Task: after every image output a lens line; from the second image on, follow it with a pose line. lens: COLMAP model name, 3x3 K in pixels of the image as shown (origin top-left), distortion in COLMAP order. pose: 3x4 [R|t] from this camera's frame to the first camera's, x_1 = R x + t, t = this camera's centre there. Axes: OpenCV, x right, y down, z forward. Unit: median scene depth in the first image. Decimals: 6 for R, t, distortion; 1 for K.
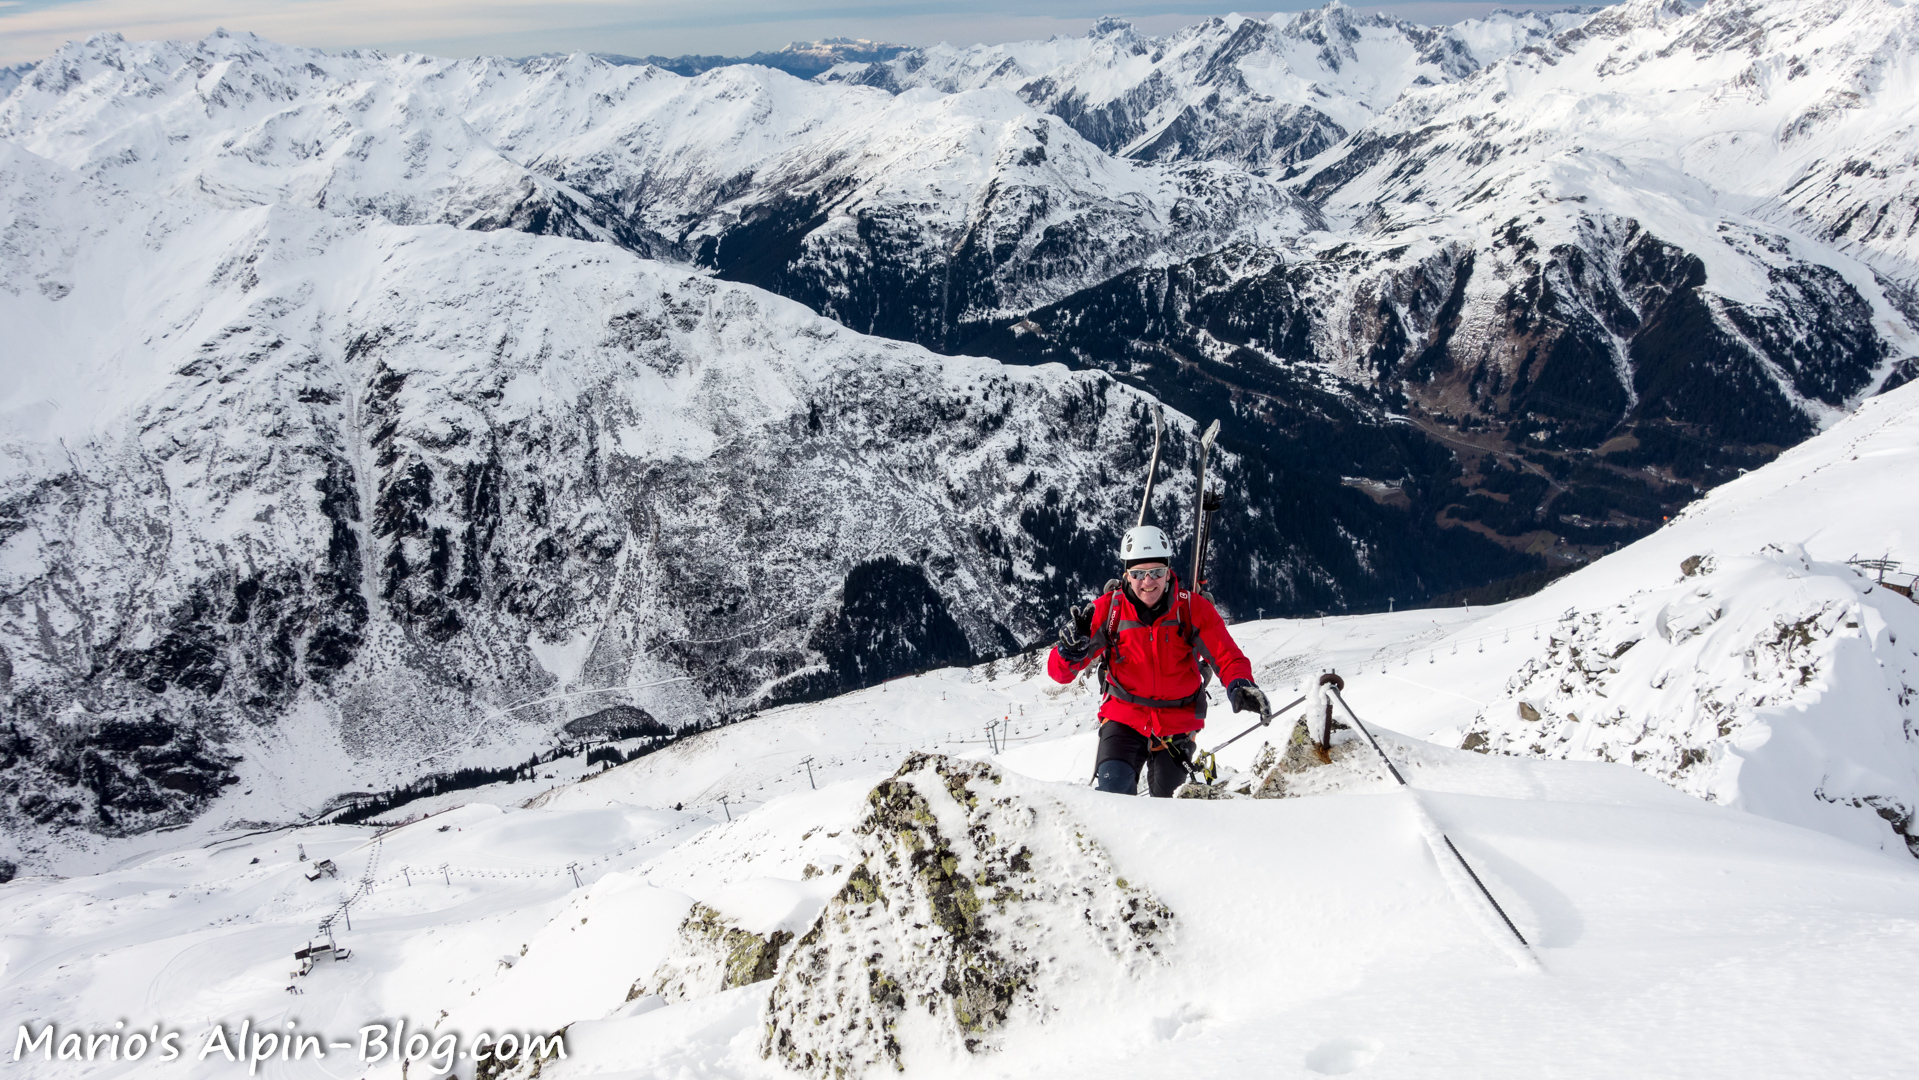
lens RADIAL K [[1510.1, 0, 949.5], [0, 1510.1, 535.6], [0, 0, 1]] dist [-0.002353, -0.007204]
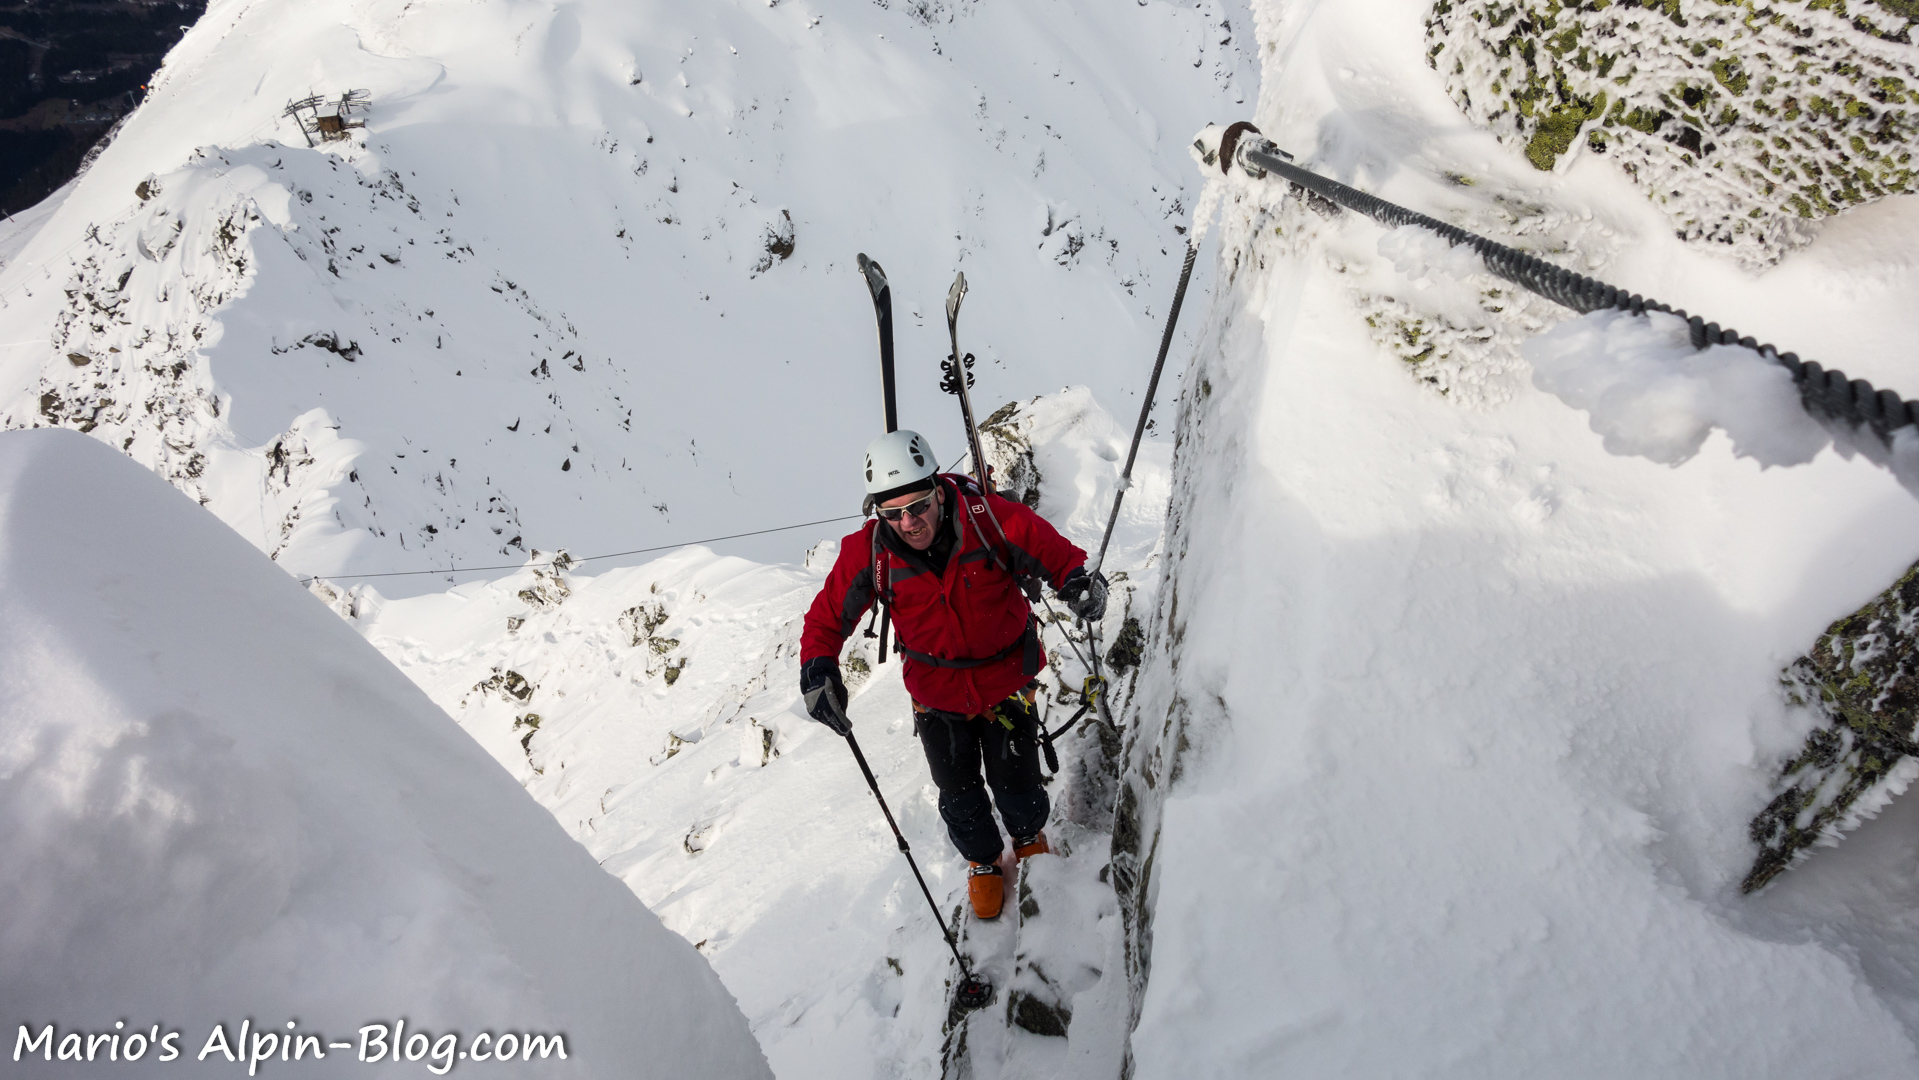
lens RADIAL K [[1510.1, 0, 961.7], [0, 1510.1, 547.0], [0, 0, 1]] dist [-0.002353, -0.007204]
pose [[0.579385, -0.504597, 0.640074, -0.001496], [0.280426, 0.860782, 0.424753, -0.002081], [-0.765293, -0.066602, 0.640227, -0.009616]]
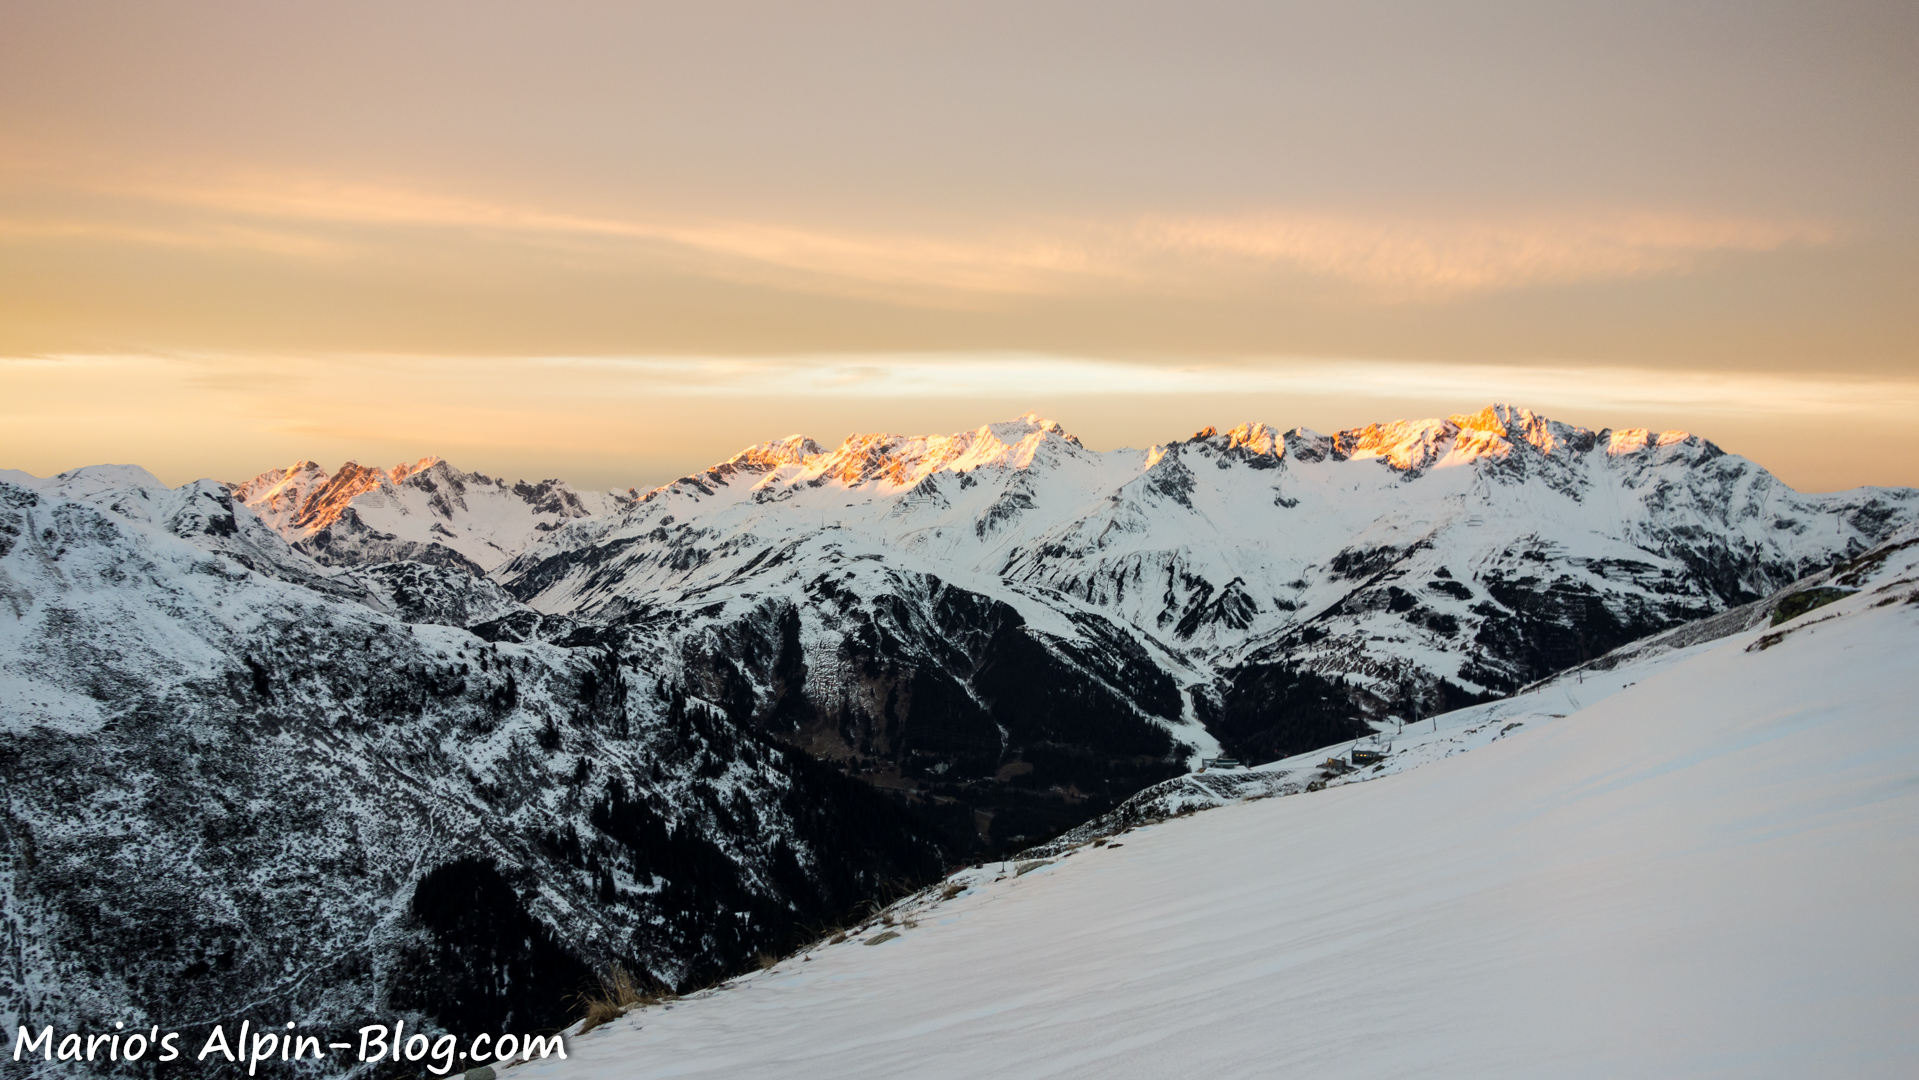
lens RADIAL K [[1510.1, 0, 933.4], [0, 1510.1, 541.9], [0, 0, 1]] dist [-0.002353, -0.007204]
pose [[0.805346, 0.043547, 0.591203, -0.168388], [0.153153, 0.948156, -0.278468, 0.060136], [-0.572679, 0.314808, 0.756924, 0.250250]]
